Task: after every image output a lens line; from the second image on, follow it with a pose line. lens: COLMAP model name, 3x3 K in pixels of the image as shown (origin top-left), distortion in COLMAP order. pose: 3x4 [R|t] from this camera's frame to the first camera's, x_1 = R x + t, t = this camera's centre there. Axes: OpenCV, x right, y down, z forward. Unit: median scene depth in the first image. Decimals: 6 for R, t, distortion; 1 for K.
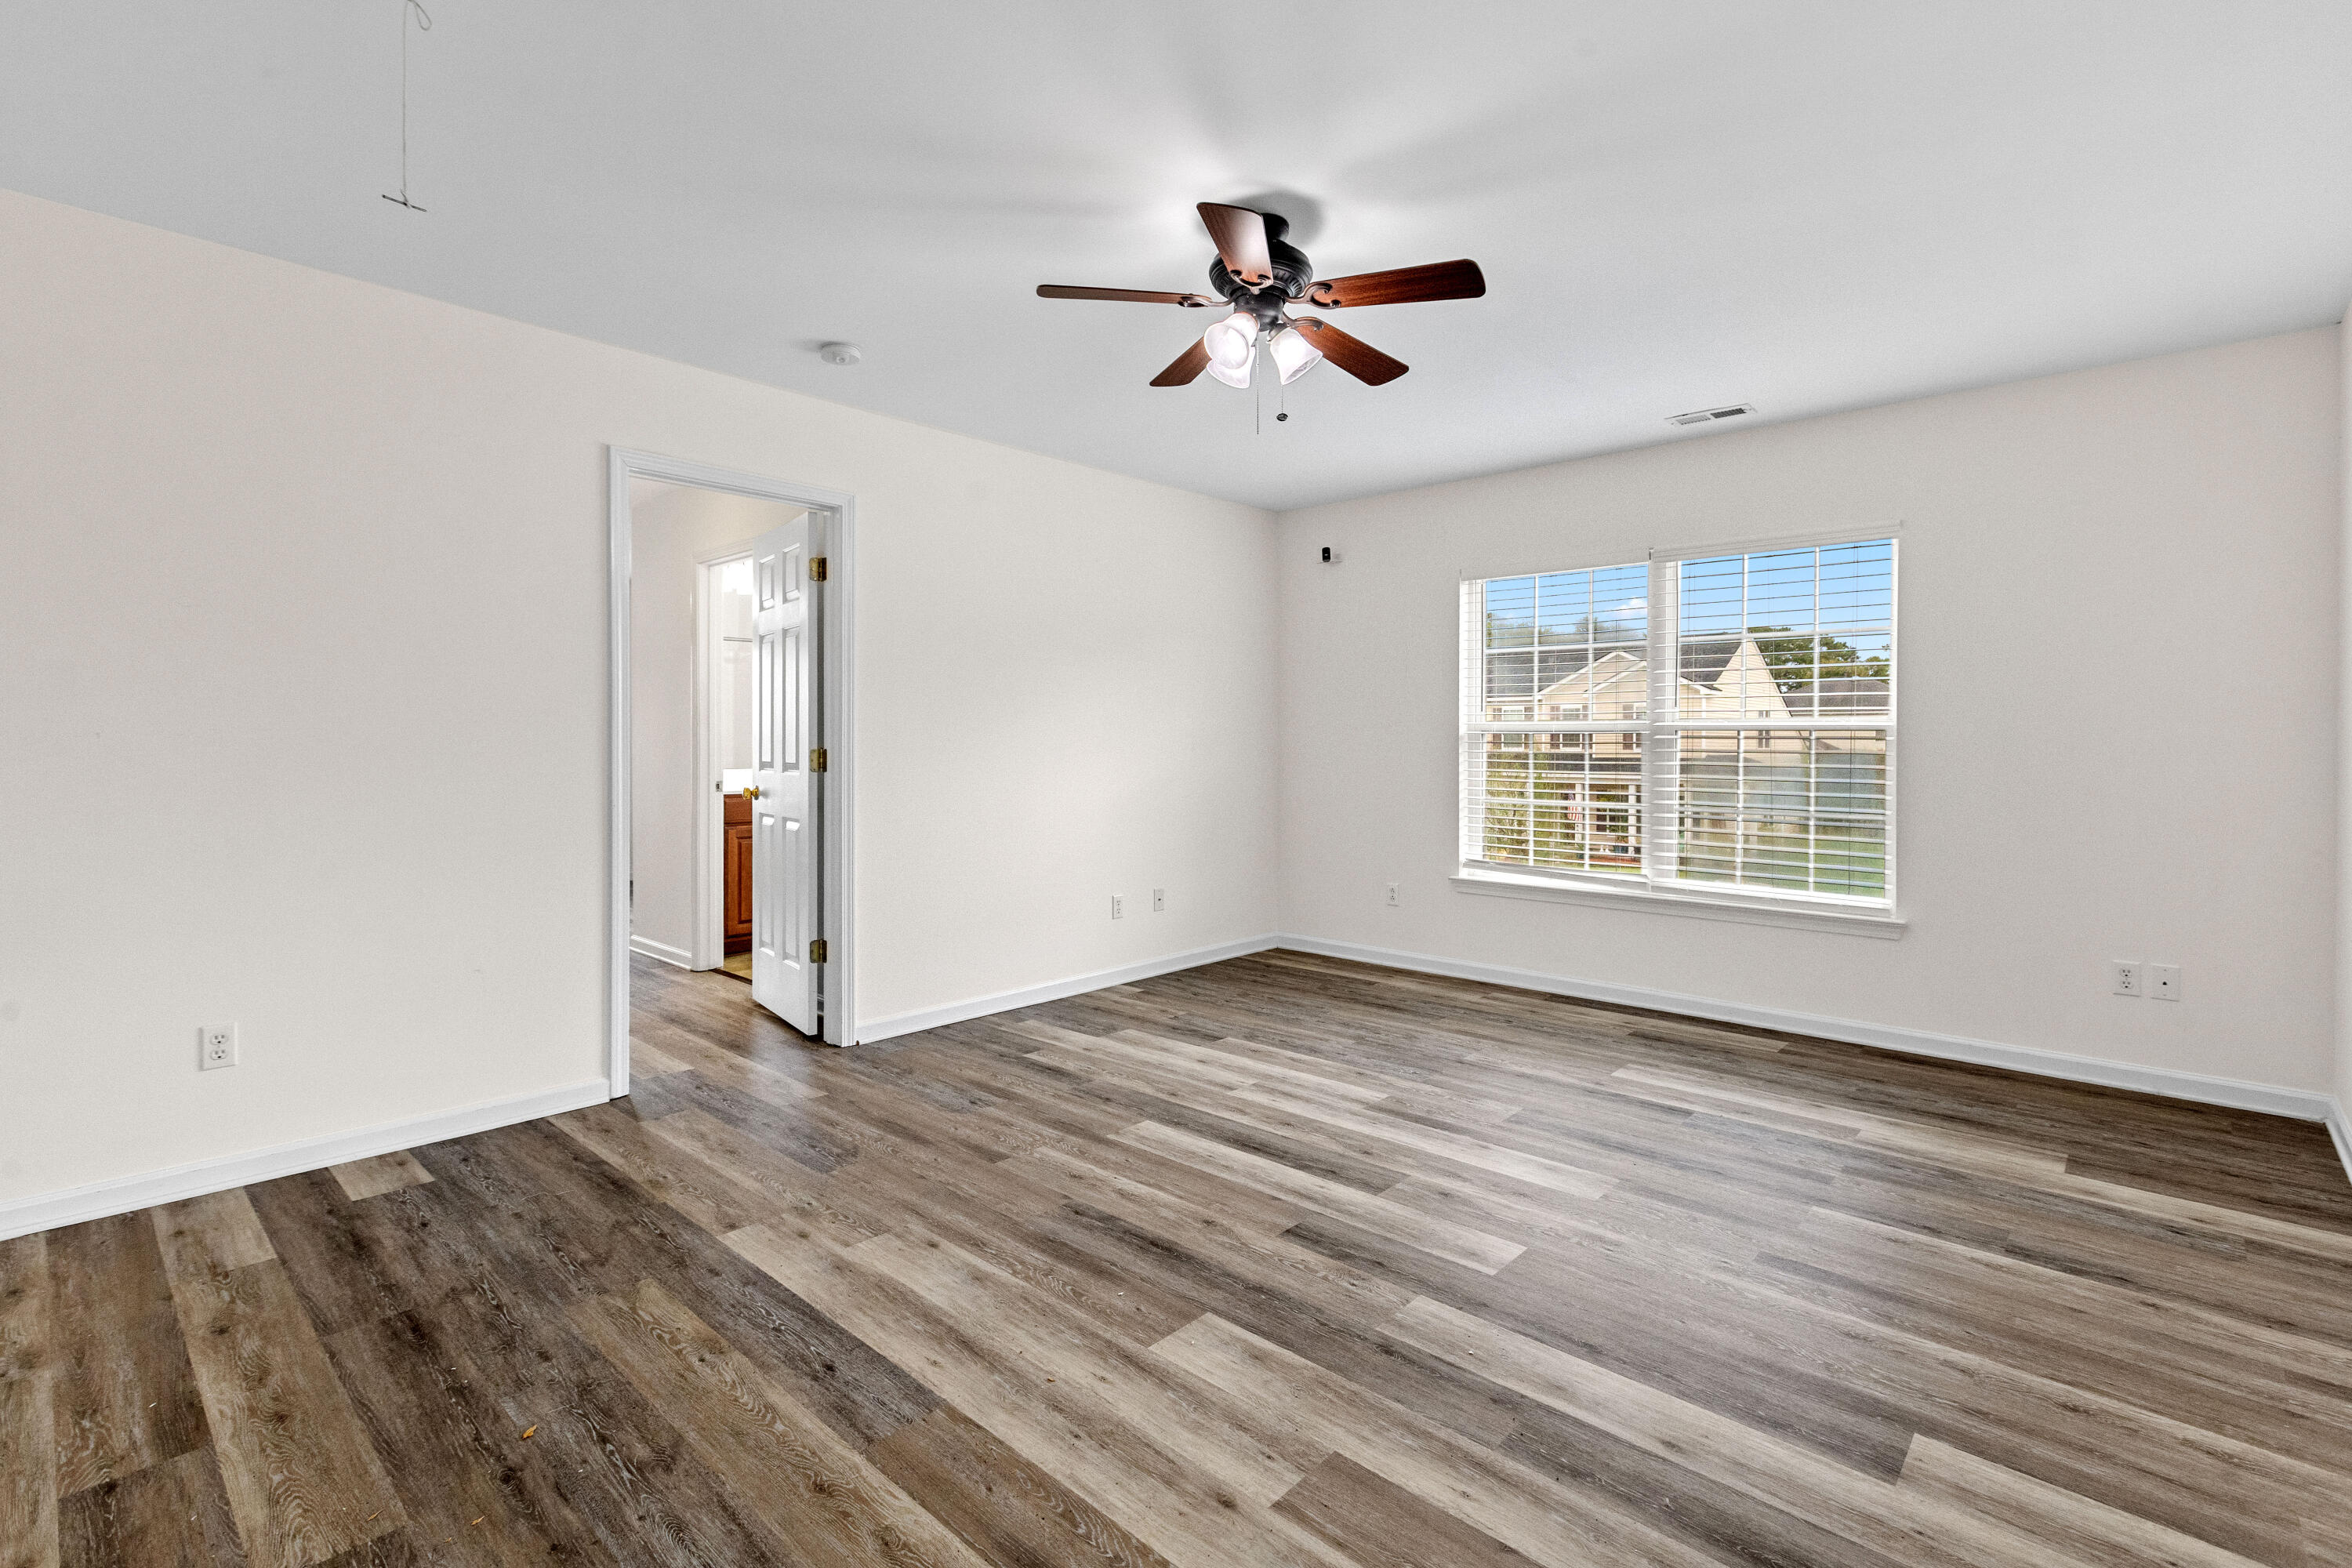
lens RADIAL K [[1075.1, 0, 1168.0], [0, 1075.1, 763.5], [0, 0, 1]] dist [-0.000204, -0.000595]
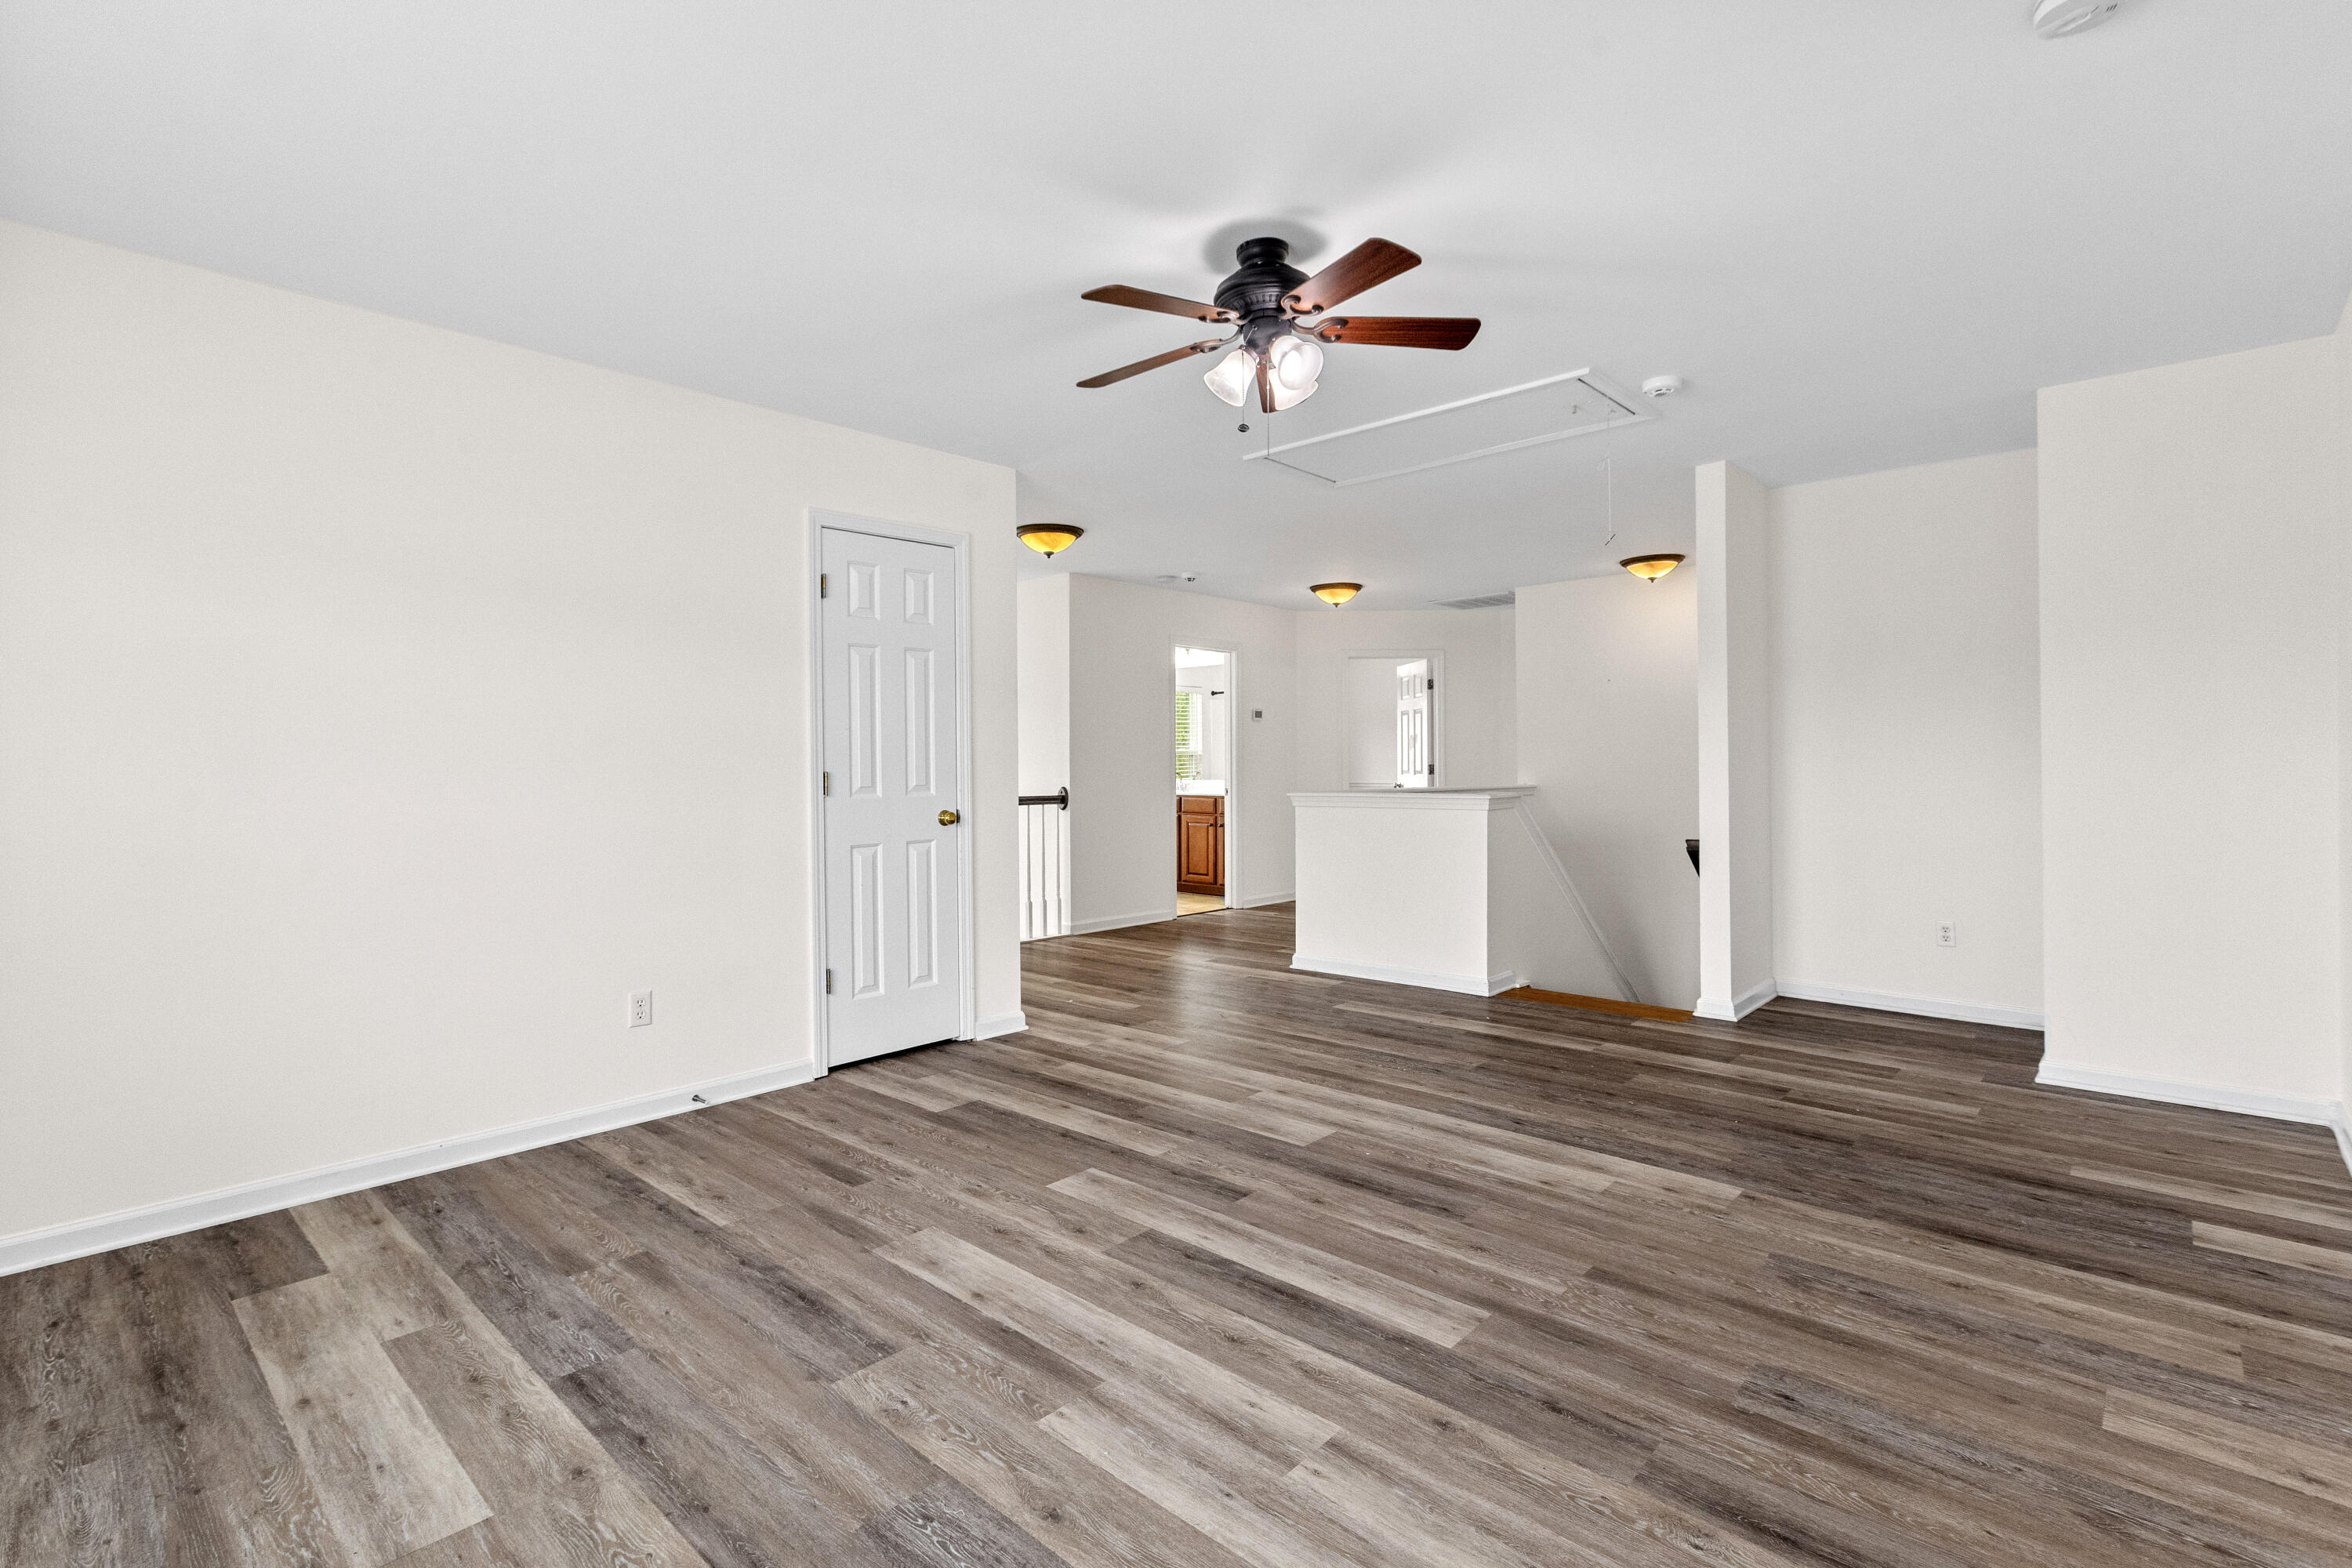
lens RADIAL K [[1075.1, 0, 1168.0], [0, 1075.1, 763.5], [0, 0, 1]] dist [-0.000204, -0.000595]
pose [[-0.999966, 0.006718, -0.004830, 0.187689], [0.006613, 0.999747, 0.021496, -0.039946], [0.004973, 0.021463, -0.999757, 2.036706]]
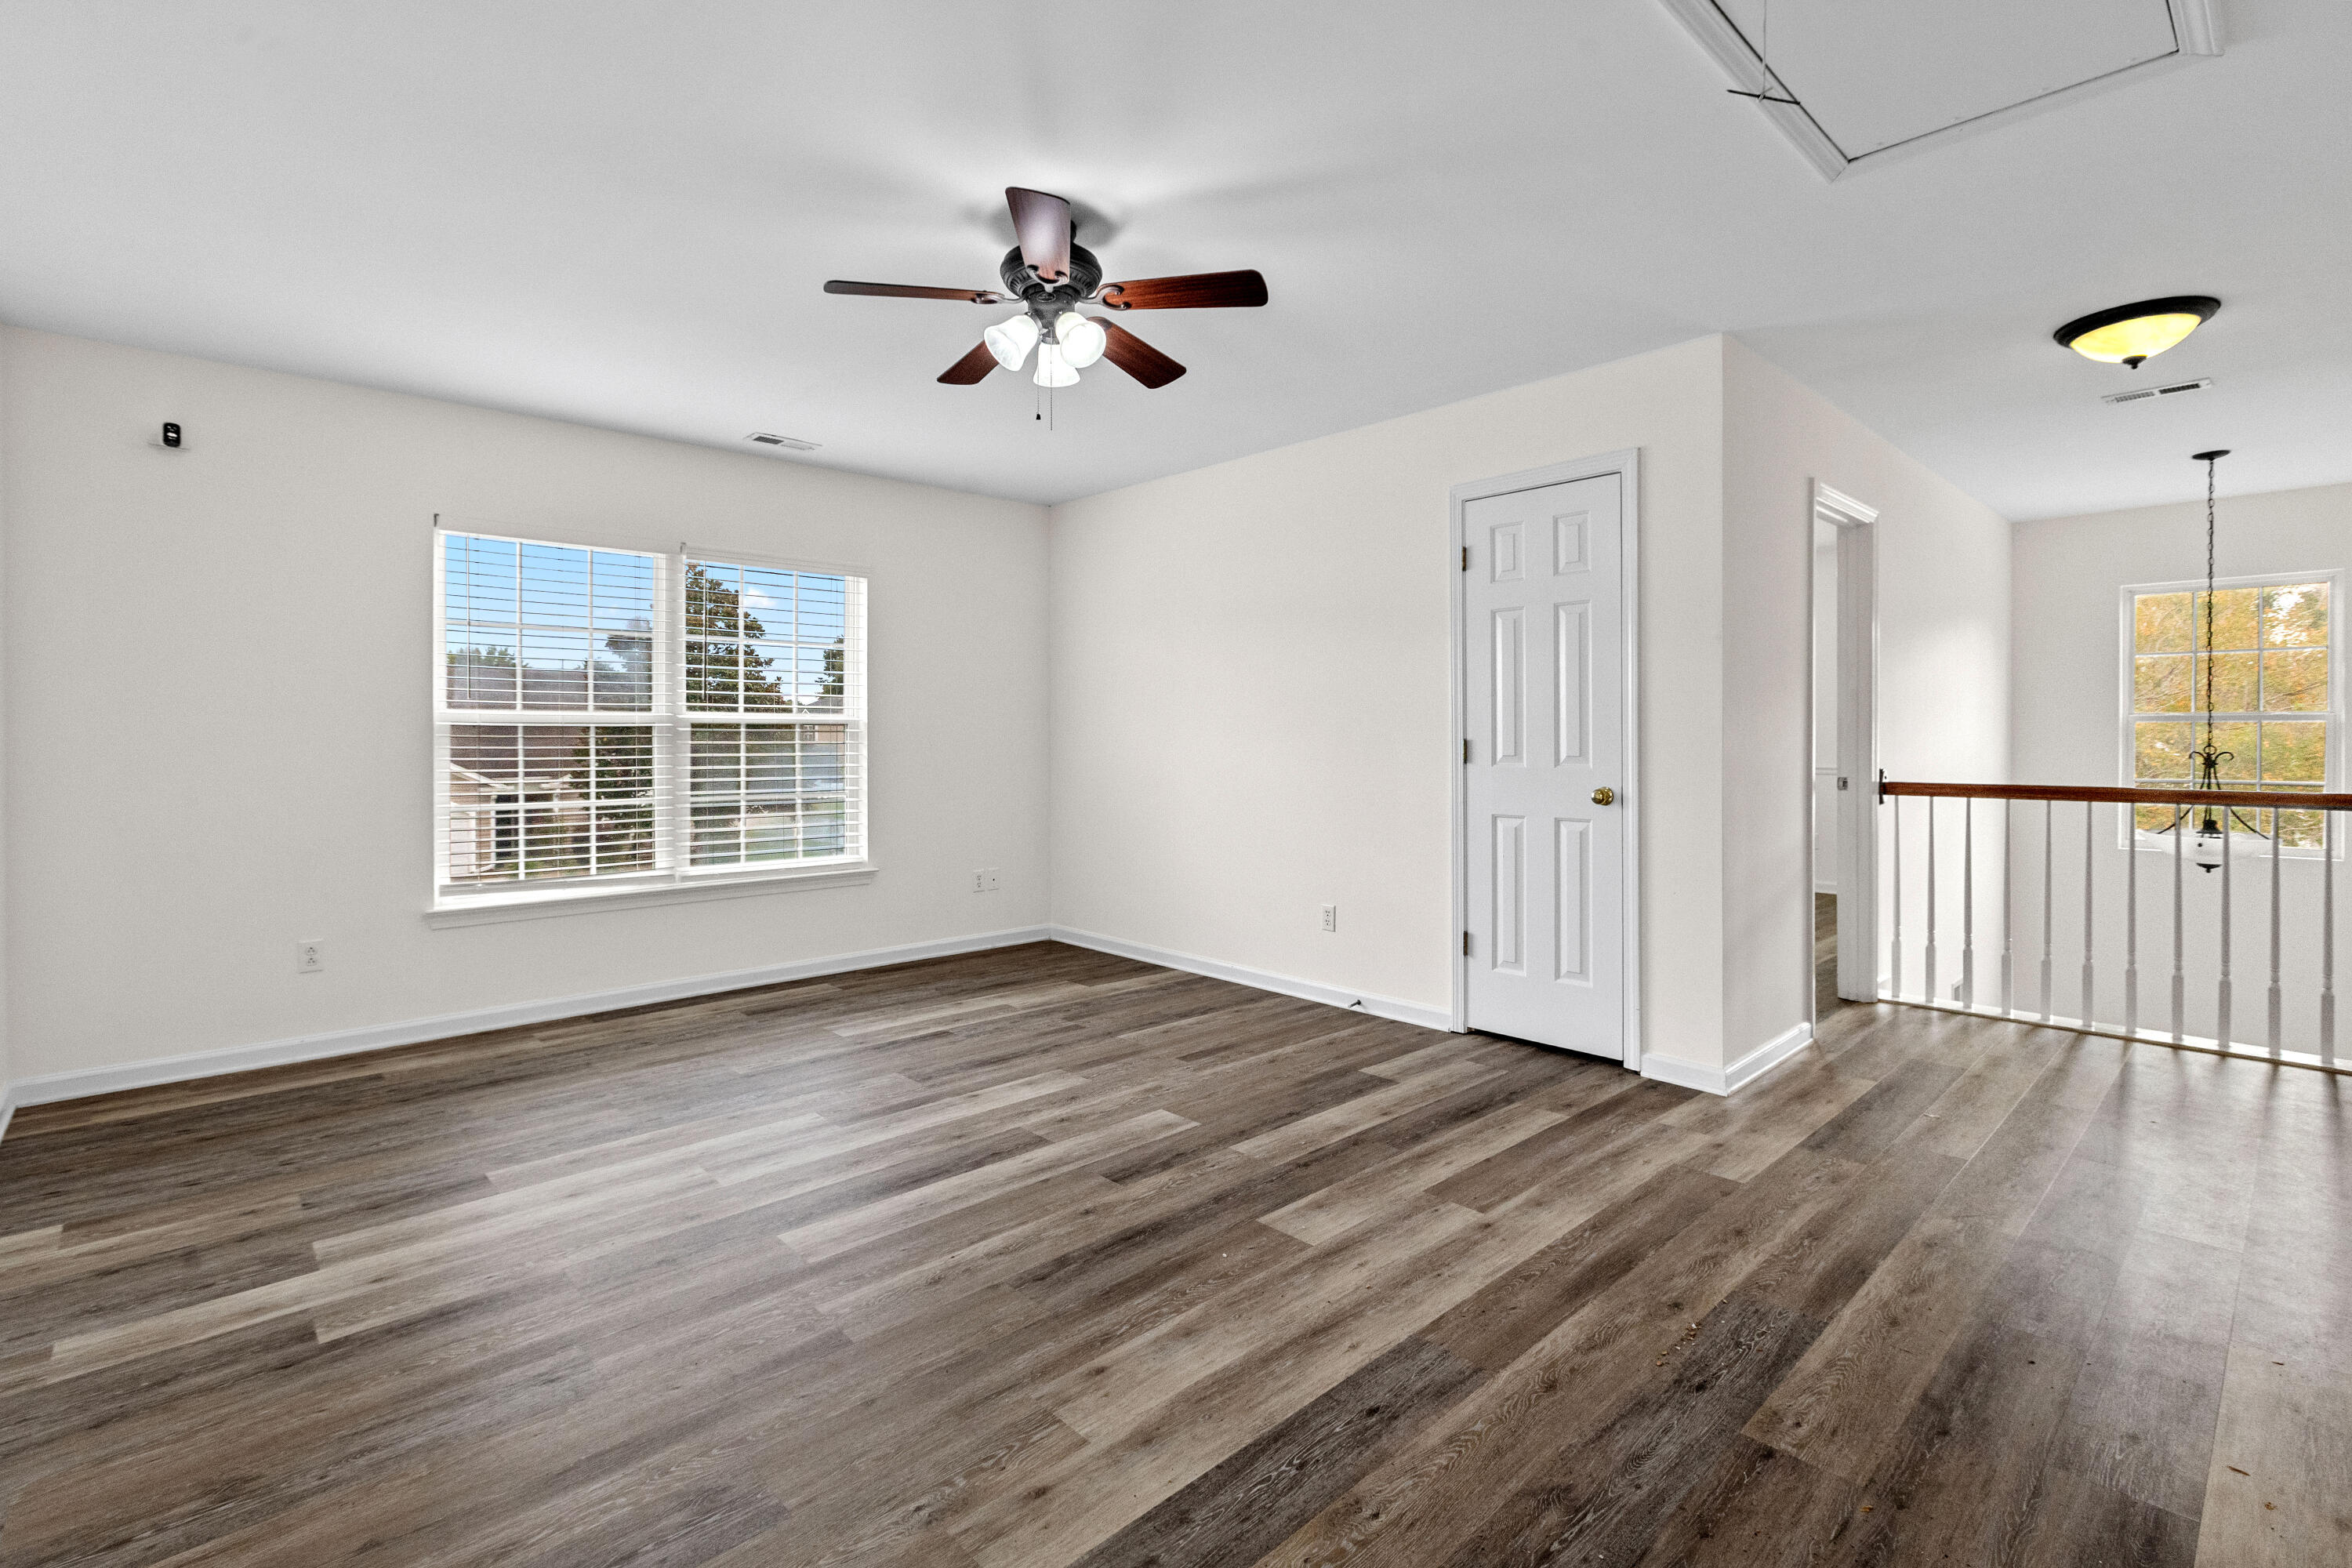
lens RADIAL K [[1075.1, 0, 1168.0], [0, 1075.1, 763.5], [0, 0, 1]] dist [-0.000204, -0.000595]
pose [[0.068171, -0.030459, 0.997209, -0.929671], [0.024387, 0.999286, 0.028856, -0.019911], [-0.997376, 0.022352, 0.068865, 0.829152]]
